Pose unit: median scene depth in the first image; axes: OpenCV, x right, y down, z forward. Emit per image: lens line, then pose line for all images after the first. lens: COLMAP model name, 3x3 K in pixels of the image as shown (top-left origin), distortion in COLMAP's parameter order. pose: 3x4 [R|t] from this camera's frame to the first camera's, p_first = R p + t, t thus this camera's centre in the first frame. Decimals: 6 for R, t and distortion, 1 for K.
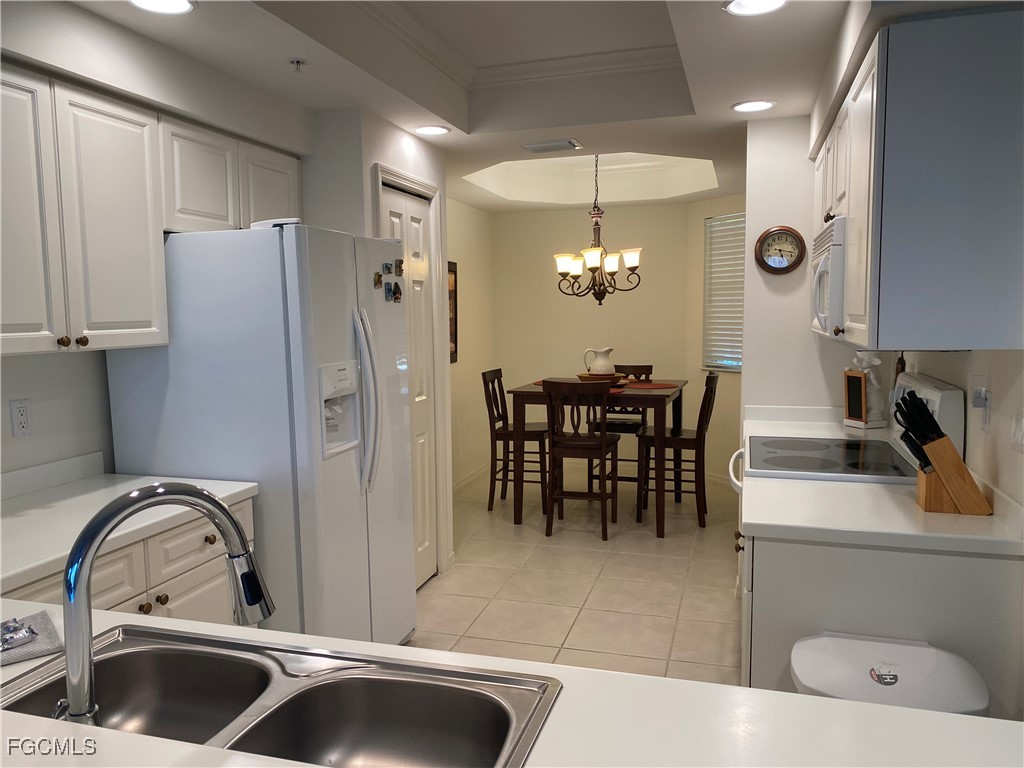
lens RADIAL K [[792.4, 0, 512.0], [0, 792.4, 384.0], [0, 0, 1]] dist [0.039886, -0.000924]
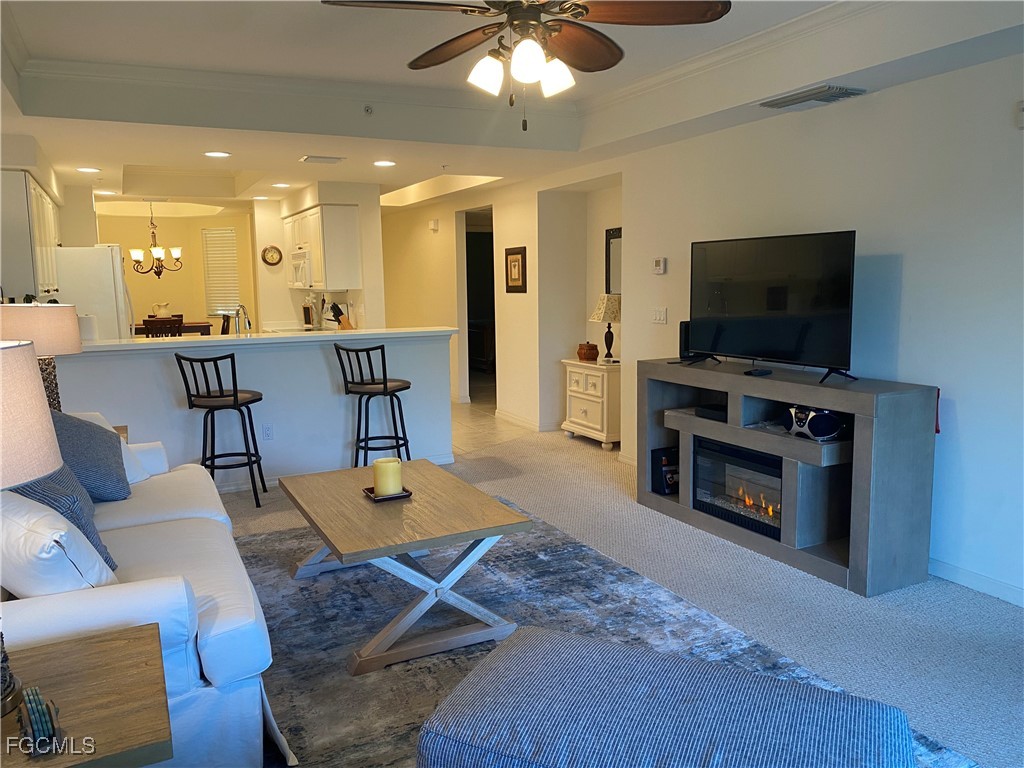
lens RADIAL K [[774.6, 0, 512.0], [0, 774.6, 384.0], [0, 0, 1]] dist [0.032059, -0.000312]
pose [[0.736444, -0.091817, 0.670239, -0.678460], [0.070532, 0.995768, 0.058913, 0.119471], [-0.672812, 0.003887, 0.739803, -1.116519]]
